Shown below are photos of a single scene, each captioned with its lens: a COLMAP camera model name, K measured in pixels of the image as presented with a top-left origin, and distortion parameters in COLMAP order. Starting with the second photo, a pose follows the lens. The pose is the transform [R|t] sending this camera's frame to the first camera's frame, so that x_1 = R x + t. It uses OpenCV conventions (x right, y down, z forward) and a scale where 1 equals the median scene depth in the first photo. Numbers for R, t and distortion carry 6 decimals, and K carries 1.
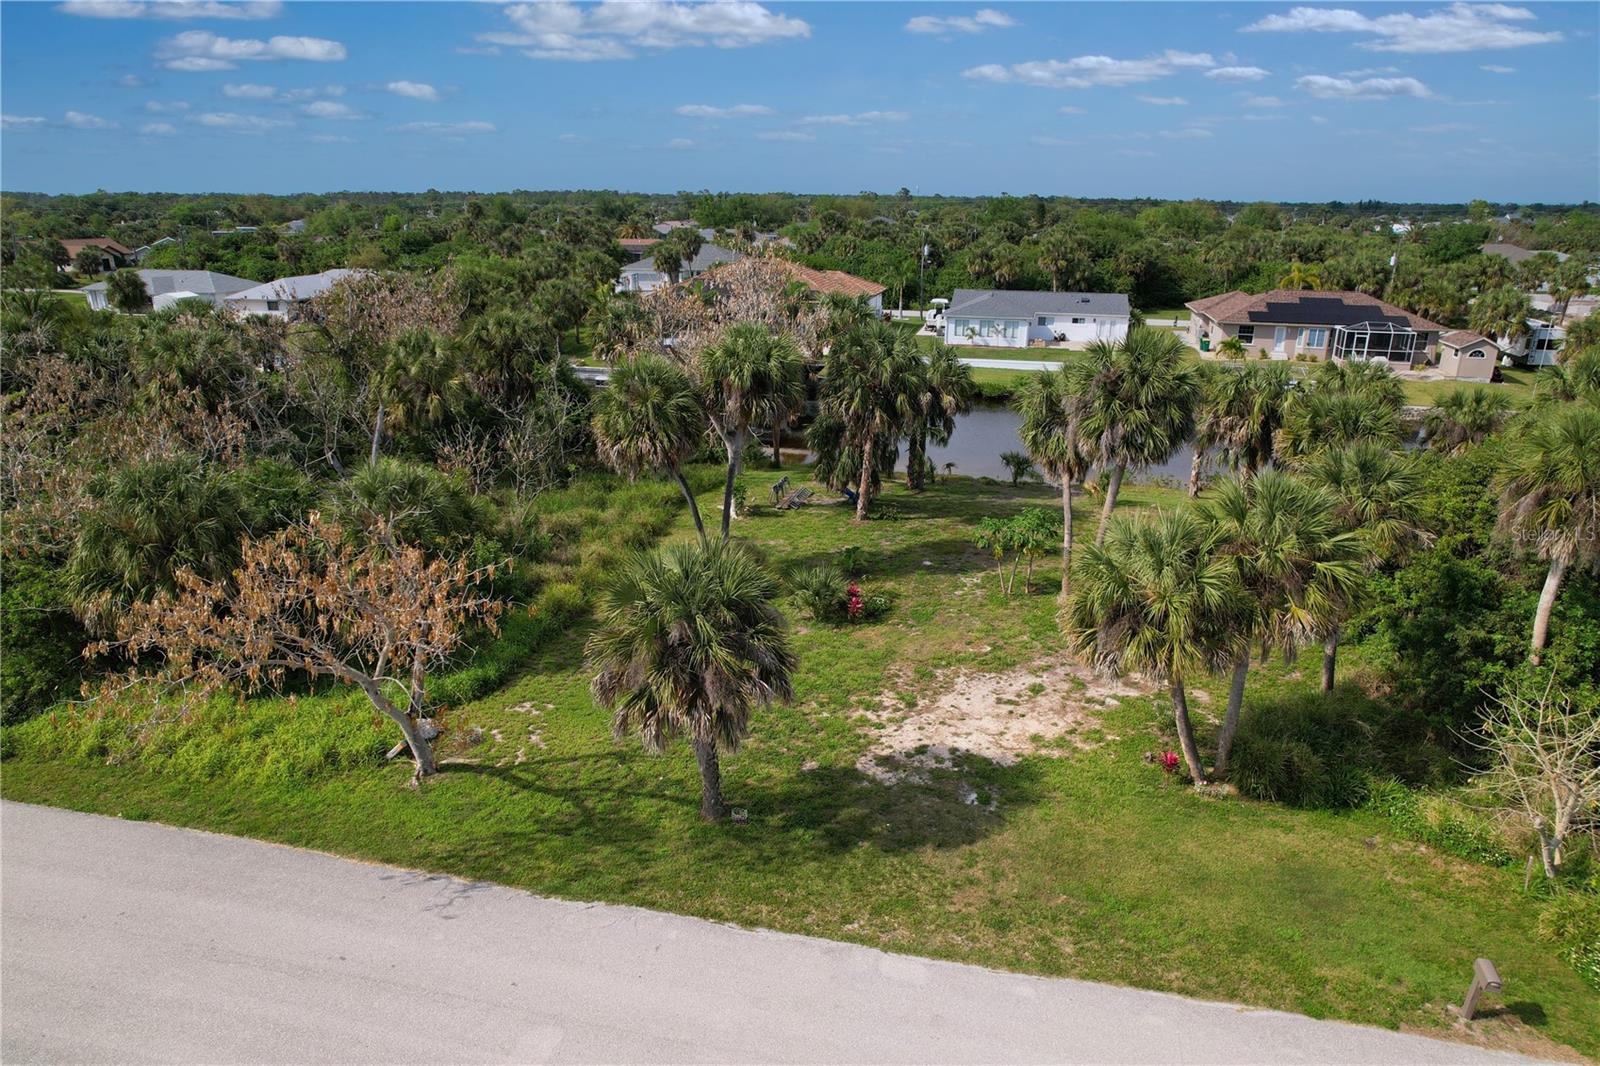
lens RADIAL K [[1027.9, 0, 800.0], [0, 1027.9, 533.0], [0, 0, 1]] dist [-0.074265, 0.058507]
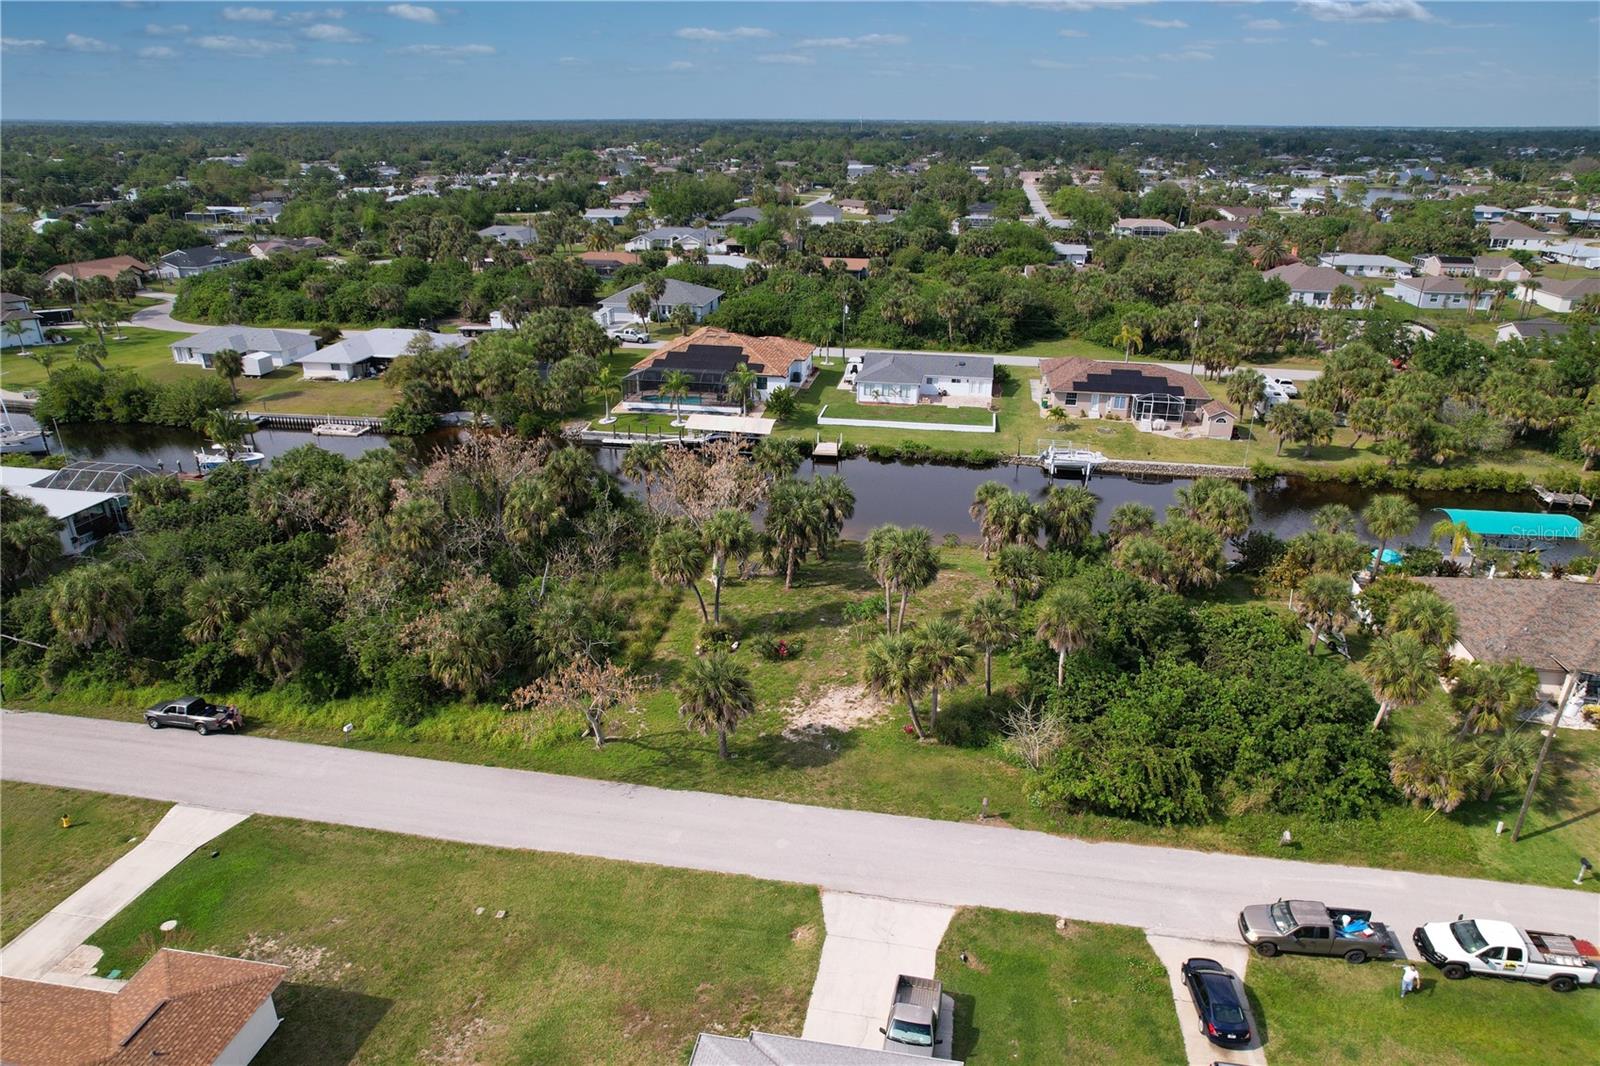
lens RADIAL K [[1027.9, 0, 800.0], [0, 1027.9, 533.0], [0, 0, 1]] dist [-0.074265, 0.058507]
pose [[0.998674, -0.020100, 0.047398, -0.005648], [0.016677, 0.997298, 0.071539, -0.379917], [-0.048708, -0.070654, 0.996311, -1.250124]]
